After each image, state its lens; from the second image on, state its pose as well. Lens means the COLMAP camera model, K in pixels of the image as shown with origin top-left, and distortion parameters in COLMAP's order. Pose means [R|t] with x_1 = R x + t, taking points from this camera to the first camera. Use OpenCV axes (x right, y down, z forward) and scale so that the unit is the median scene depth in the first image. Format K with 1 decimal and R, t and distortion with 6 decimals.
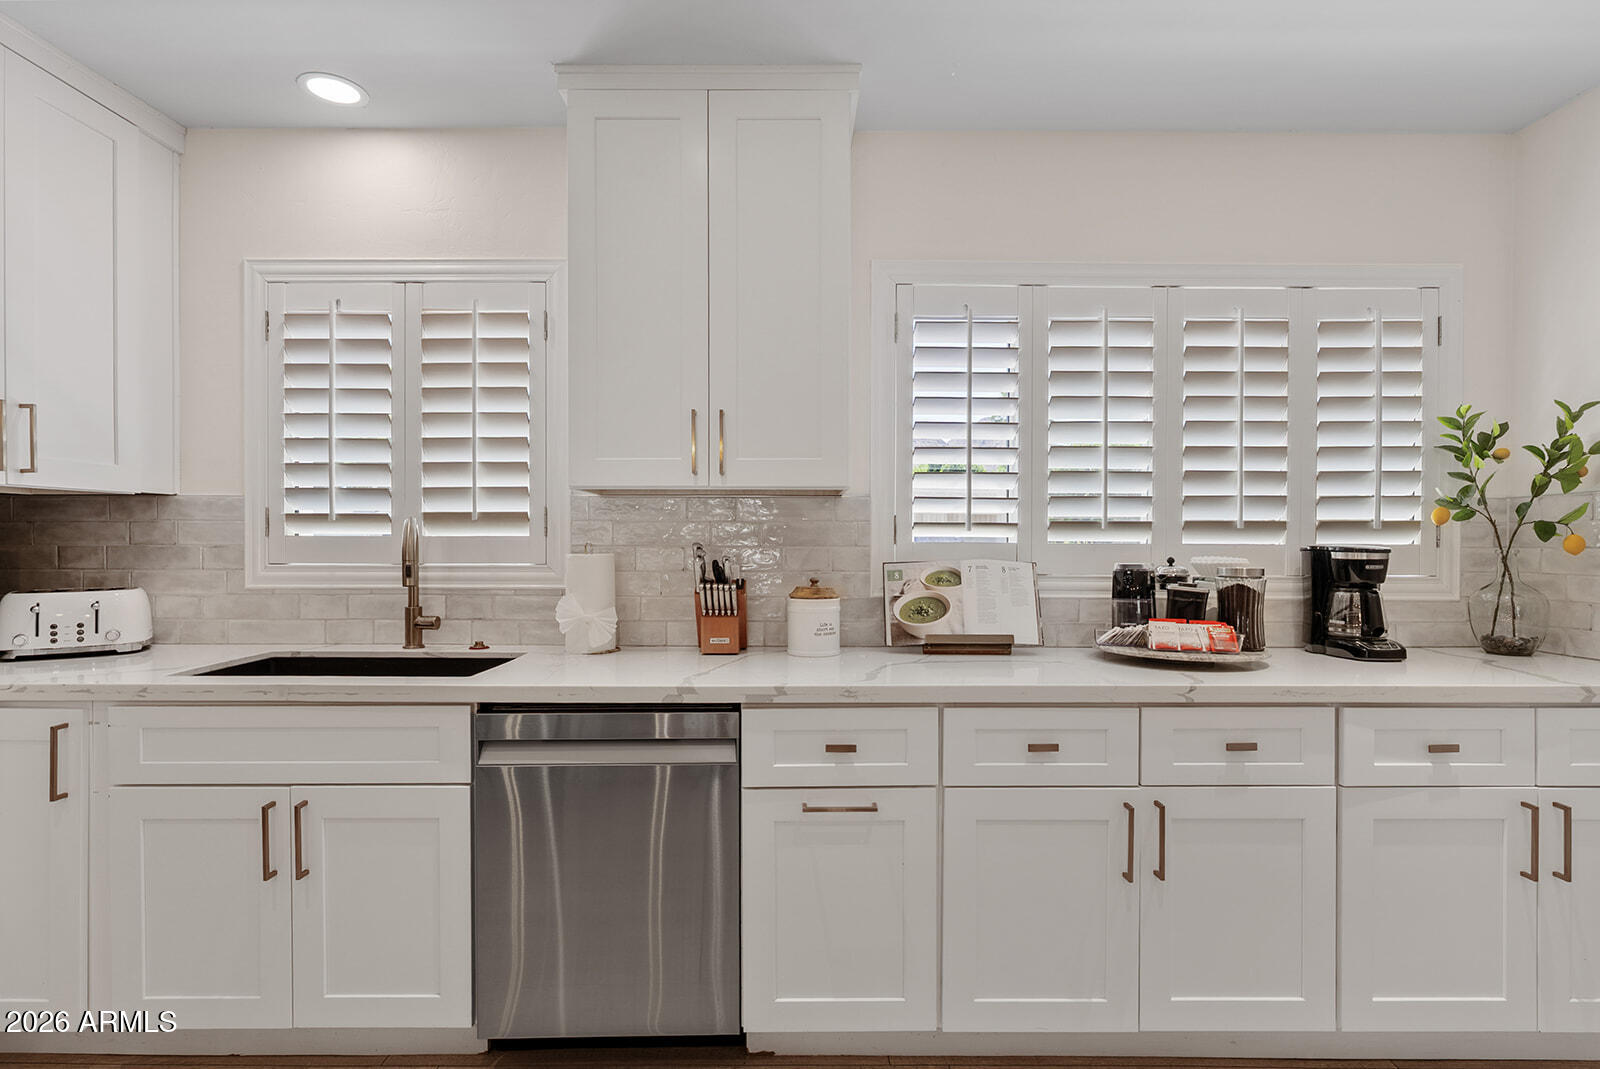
lens RADIAL K [[765.8, 0, 798.7], [0, 765.8, 547.0], [0, 0, 1]] dist [-0.009361, 0.000331]
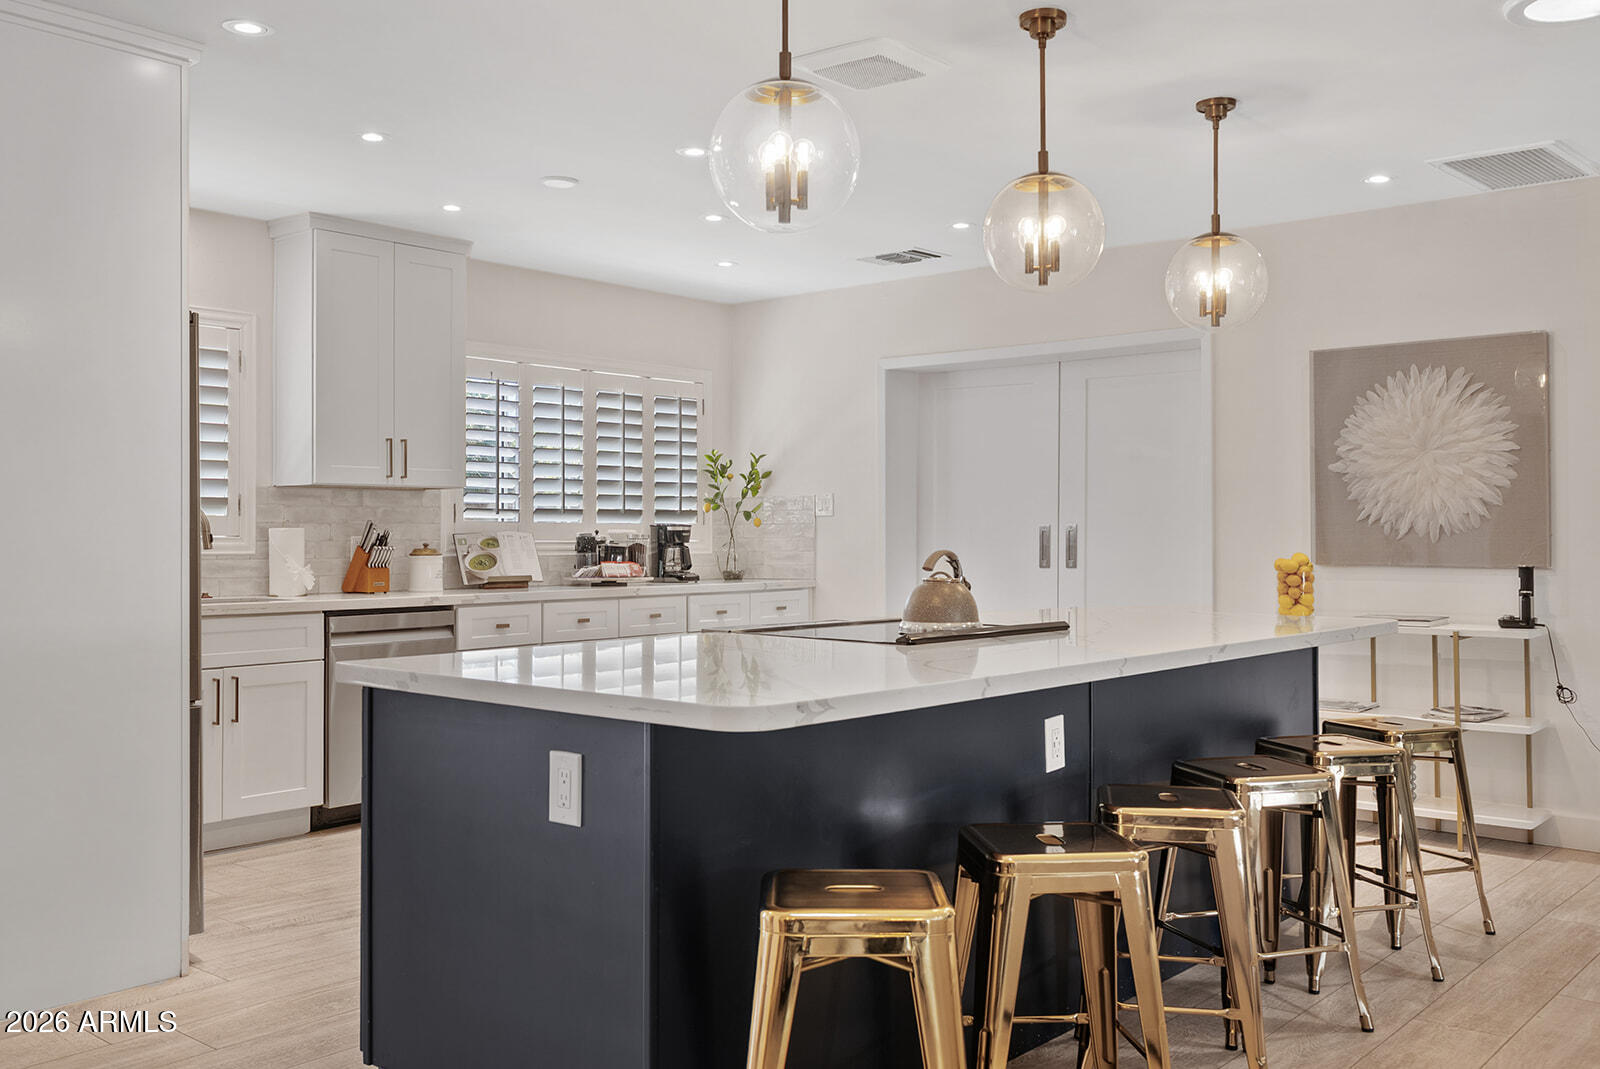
lens RADIAL K [[1423.7, 0, 801.6], [0, 1423.7, 512.8], [0, 0, 1]] dist [-0.009453, -0.001830]
pose [[0.651735, 0.007728, 0.758407, -1.686741], [0.014142, 0.999650, -0.022339, 0.053959], [-0.758315, 0.025285, 0.651398, -1.482485]]
